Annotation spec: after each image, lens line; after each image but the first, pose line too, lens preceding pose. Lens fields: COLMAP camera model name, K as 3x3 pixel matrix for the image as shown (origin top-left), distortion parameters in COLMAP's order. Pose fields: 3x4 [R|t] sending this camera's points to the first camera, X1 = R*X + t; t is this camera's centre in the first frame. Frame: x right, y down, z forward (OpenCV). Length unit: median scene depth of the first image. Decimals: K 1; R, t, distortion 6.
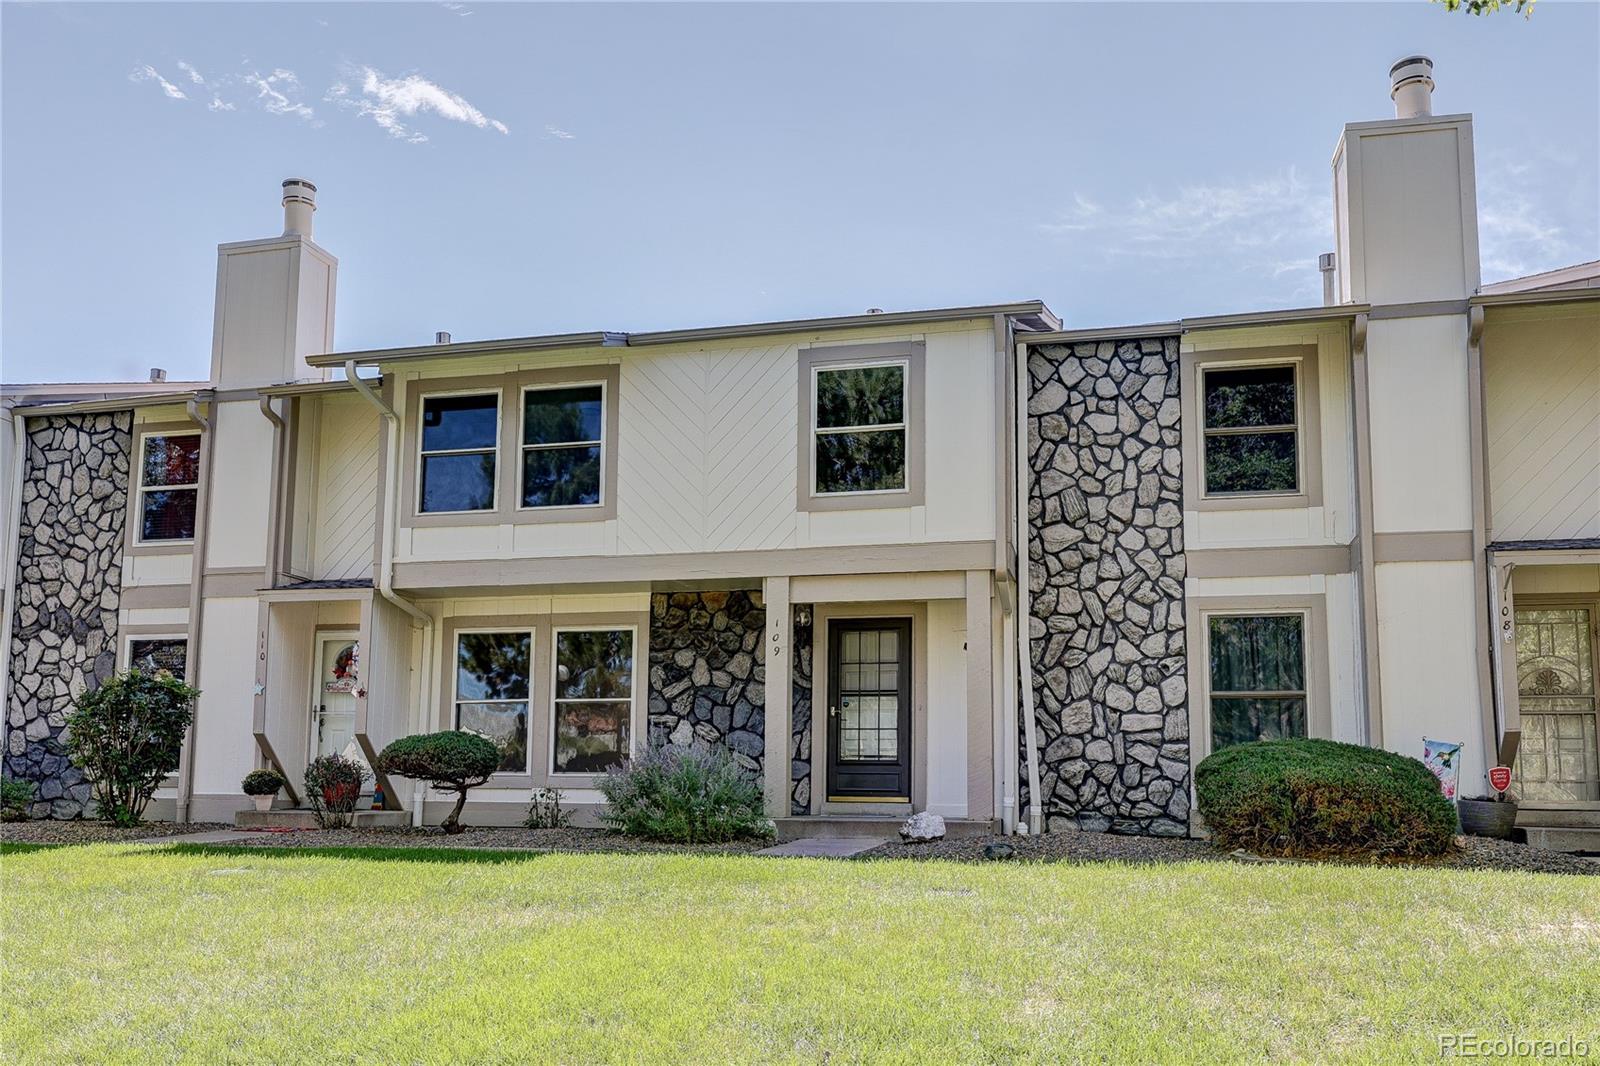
lens RADIAL K [[1197.2, 0, 800.0], [0, 1197.2, 533.0], [0, 0, 1]] dist [-0.001822, 0.002083]
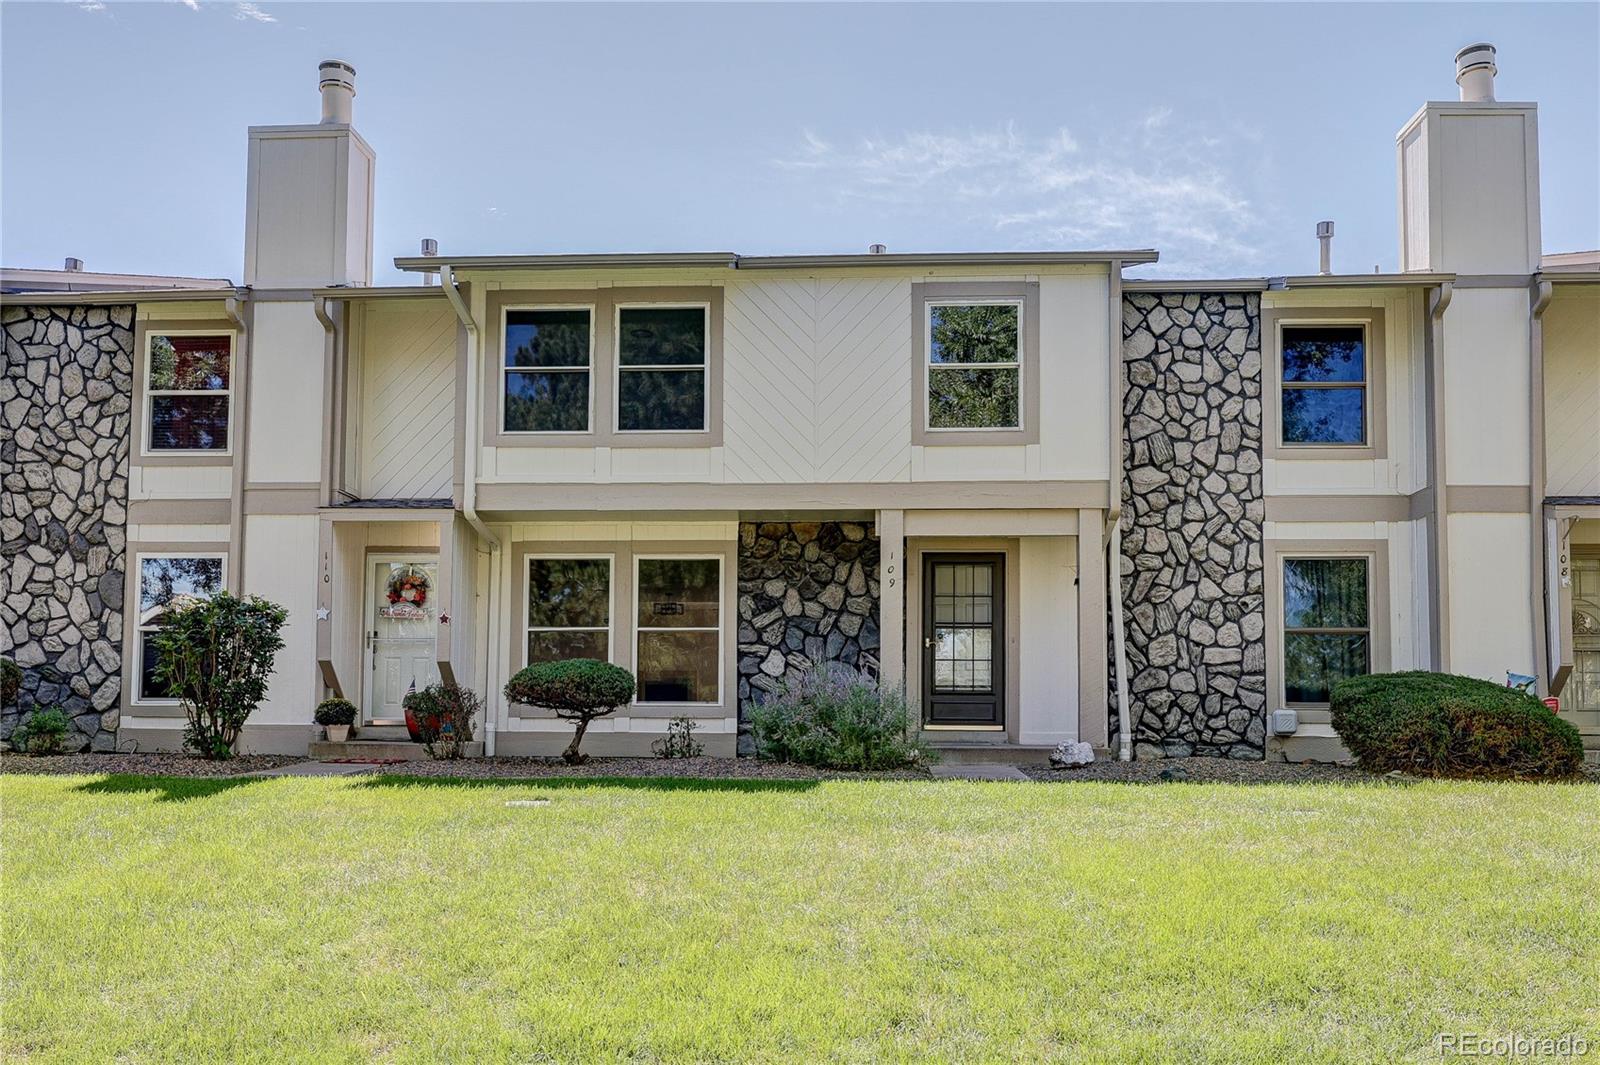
lens RADIAL K [[1197.2, 0, 800.0], [0, 1197.2, 532.5], [0, 0, 1]] dist [-0.001822, 0.002083]
pose [[0.984855, 0.025070, 0.171560, -0.256405], [-0.034463, 0.998052, 0.051997, 0.005812], [-0.169923, -0.057122, 0.983800, 0.019056]]
